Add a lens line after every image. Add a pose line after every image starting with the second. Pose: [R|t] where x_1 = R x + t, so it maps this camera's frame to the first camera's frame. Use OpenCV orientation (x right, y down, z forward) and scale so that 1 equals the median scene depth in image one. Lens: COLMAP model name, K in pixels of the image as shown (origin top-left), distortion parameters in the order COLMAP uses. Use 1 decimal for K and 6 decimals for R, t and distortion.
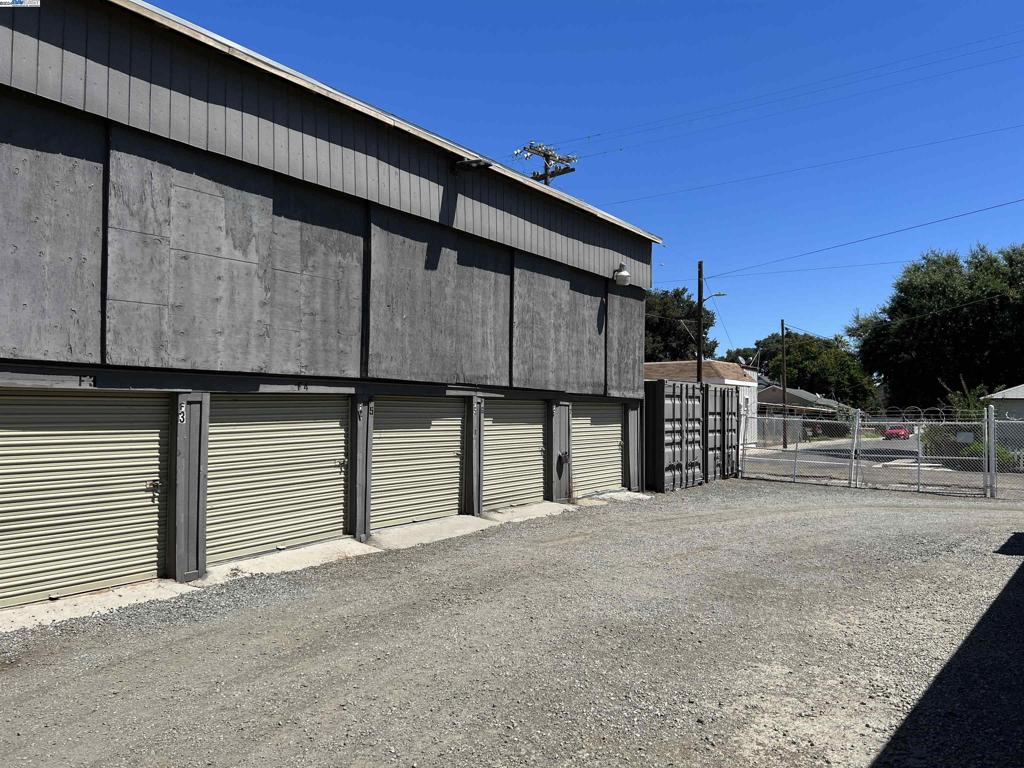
lens RADIAL K [[764.8, 0, 517.9], [0, 764.8, 388.7], [0, 0, 1]] dist [0.074926, -0.079240]
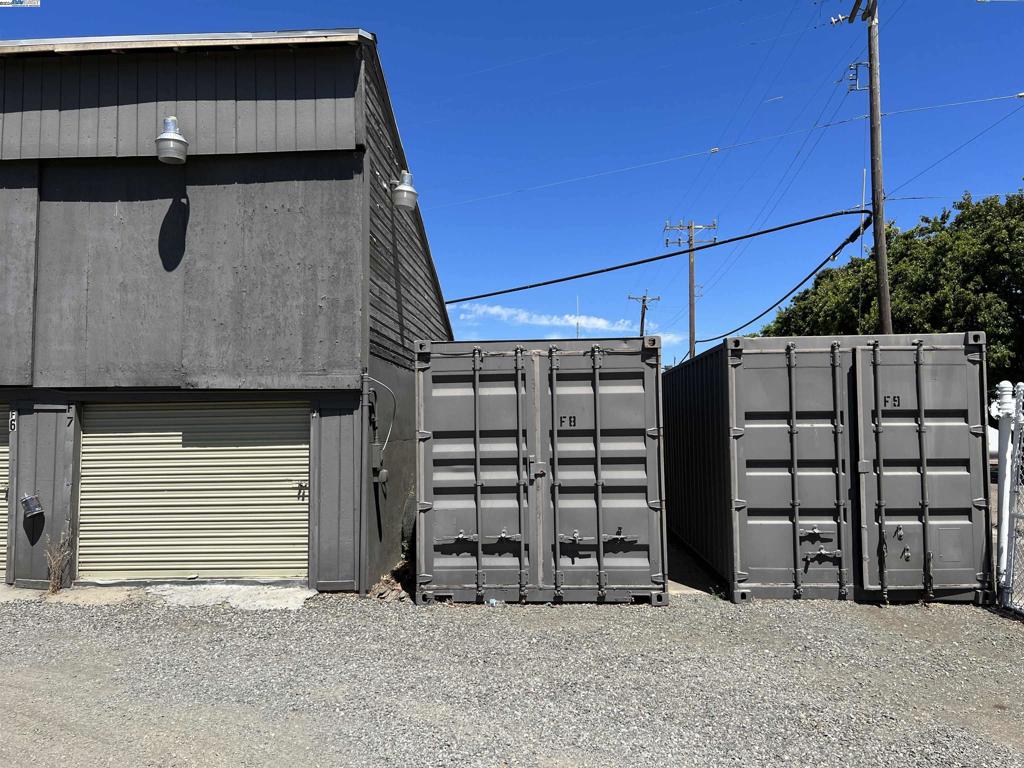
lens RADIAL K [[764.8, 0, 512.0], [0, 764.8, 378.1], [0, 0, 1]] dist [0.074926, -0.079240]
pose [[0.527314, -0.070375, -0.846751, 0.612587], [0.039674, 0.997516, -0.058199, 0.037786], [0.848744, -0.002904, 0.528796, 0.848236]]
